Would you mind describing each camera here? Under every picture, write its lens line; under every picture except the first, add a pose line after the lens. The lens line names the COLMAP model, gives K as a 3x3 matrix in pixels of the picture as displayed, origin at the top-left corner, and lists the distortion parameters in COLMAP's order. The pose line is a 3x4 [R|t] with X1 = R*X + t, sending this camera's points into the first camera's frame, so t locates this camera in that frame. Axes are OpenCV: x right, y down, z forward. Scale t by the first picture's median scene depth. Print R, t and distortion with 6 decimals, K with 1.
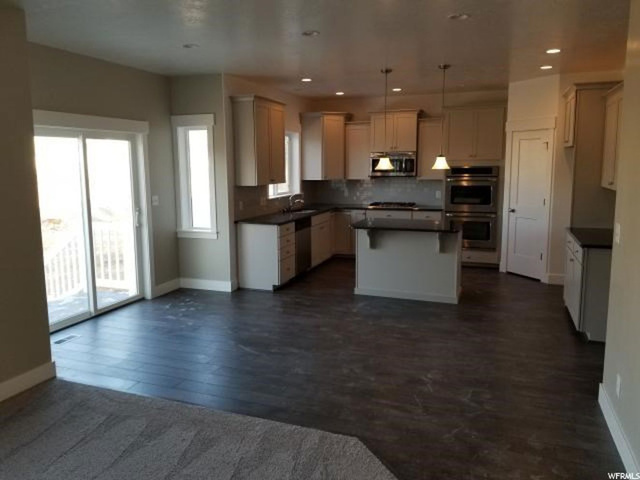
lens RADIAL K [[495.1, 0, 311.5], [0, 495.1, 228.9], [0, 0, 1]] dist [0.110519, -0.193044]
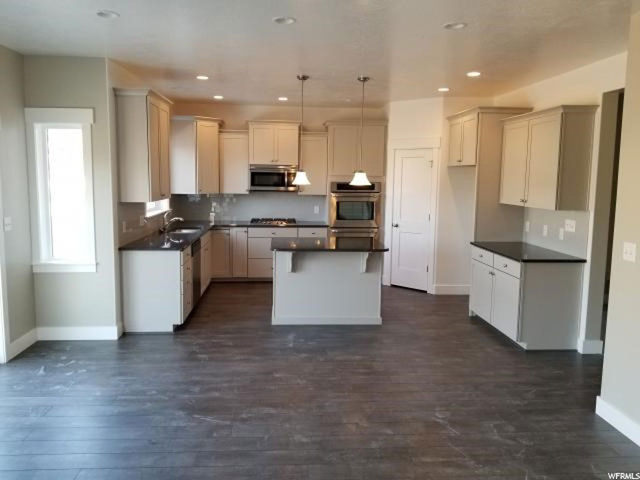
lens RADIAL K [[495.1, 0, 311.5], [0, 495.1, 228.9], [0, 0, 1]] dist [0.110519, -0.193044]
pose [[0.907886, -0.024931, 0.418475, -0.209037], [0.034201, 0.999307, -0.014664, -0.023041], [-0.417820, 0.027626, 0.908110, 0.159917]]
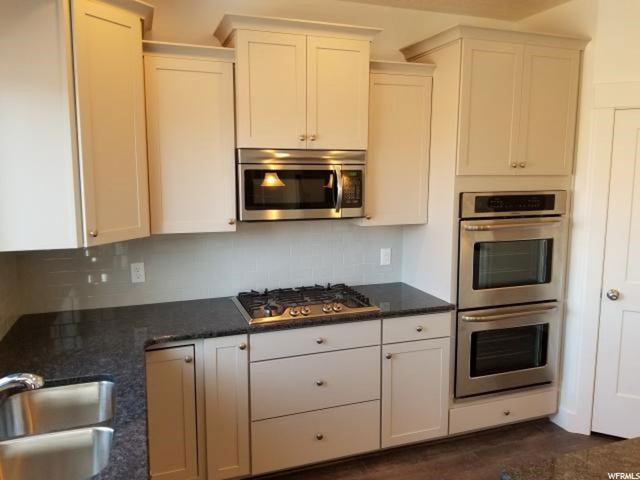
lens RADIAL K [[495.1, 0, 311.5], [0, 495.1, 228.9], [0, 0, 1]] dist [0.110519, -0.193044]
pose [[0.762524, -0.068857, 0.643286, -0.069346], [0.076964, 0.996914, 0.015480, -0.133193], [-0.642366, 0.037706, 0.765470, 0.936993]]
